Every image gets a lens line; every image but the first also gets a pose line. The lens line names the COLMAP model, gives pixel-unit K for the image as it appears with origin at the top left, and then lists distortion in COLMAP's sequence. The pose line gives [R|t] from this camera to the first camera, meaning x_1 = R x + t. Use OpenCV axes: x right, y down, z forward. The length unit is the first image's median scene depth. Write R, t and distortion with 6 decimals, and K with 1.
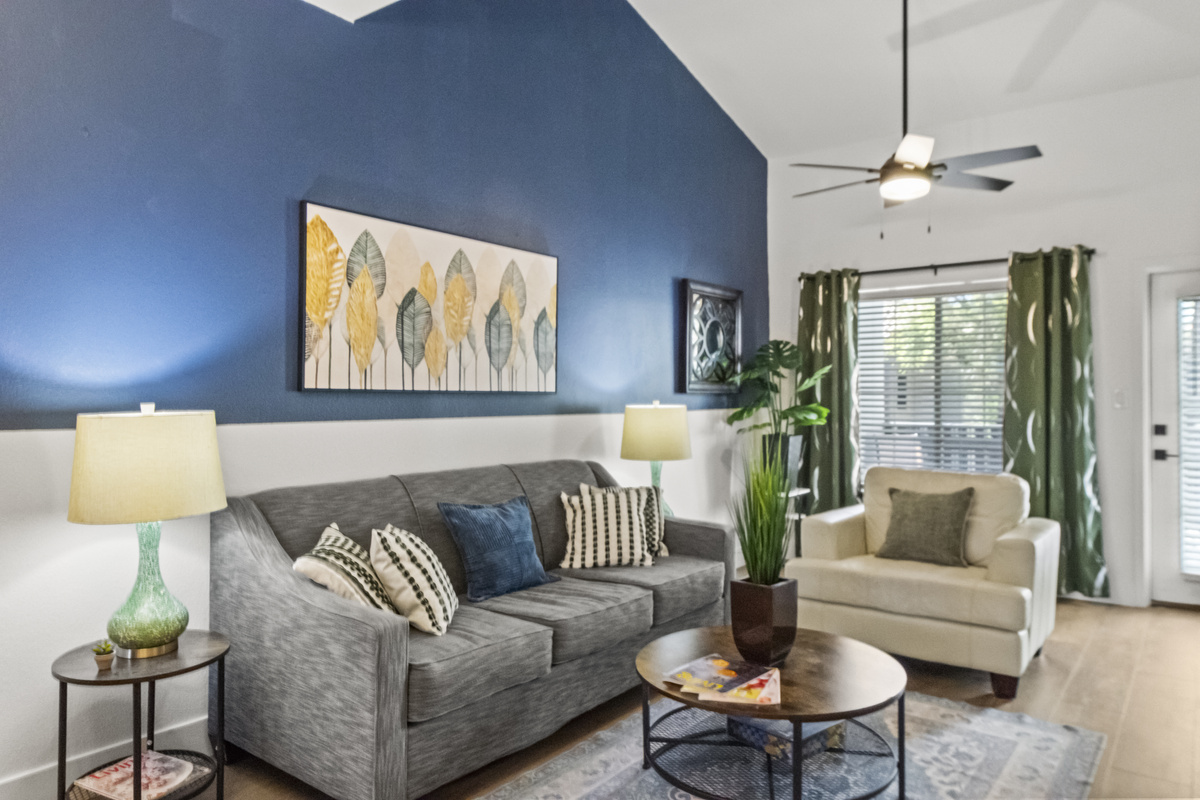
lens RADIAL K [[803.8, 0, 613.3], [0, 803.8, 397.0], [0, 0, 1]] dist [0.003855, -0.000105]
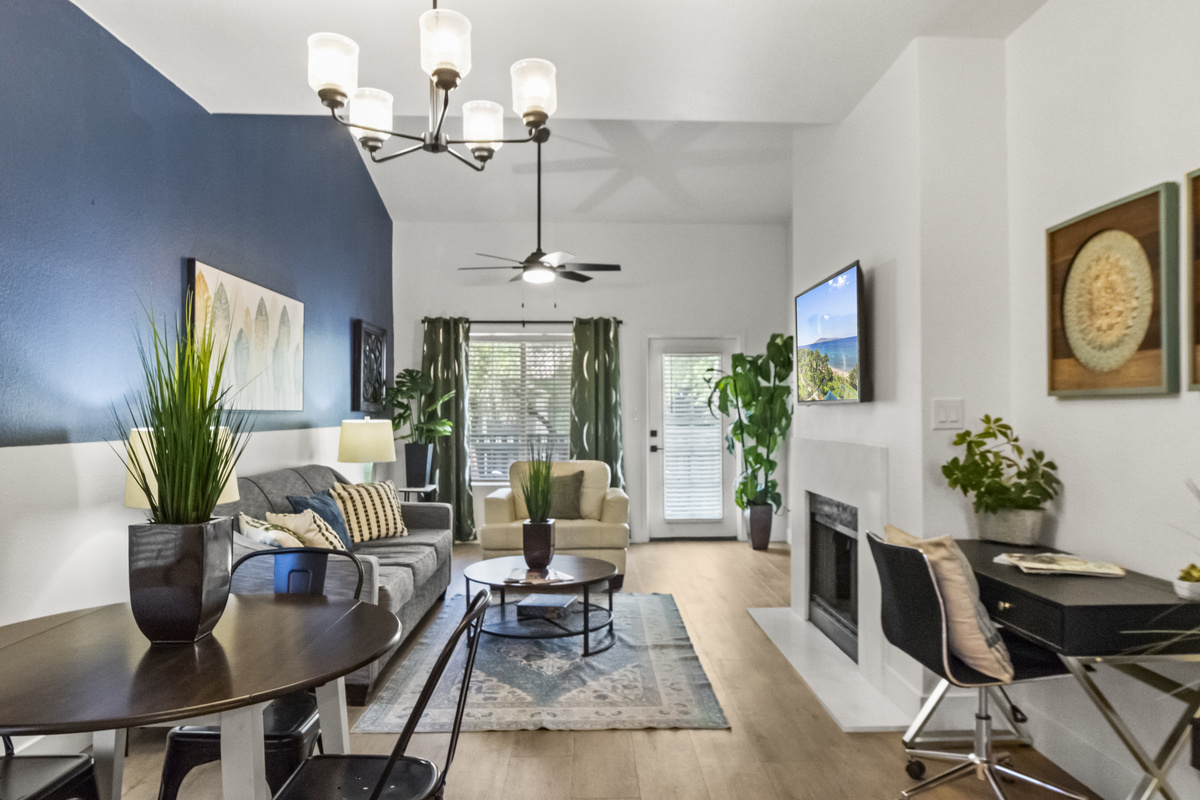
lens RADIAL K [[803.8, 0, 617.8], [0, 803.8, 415.9], [0, 0, 1]] dist [0.003855, -0.000105]
pose [[0.783846, -0.004615, 0.620938, -0.491705], [0.002309, 0.999987, 0.004519, -0.003062], [-0.620951, -0.002108, 0.783846, -0.296571]]
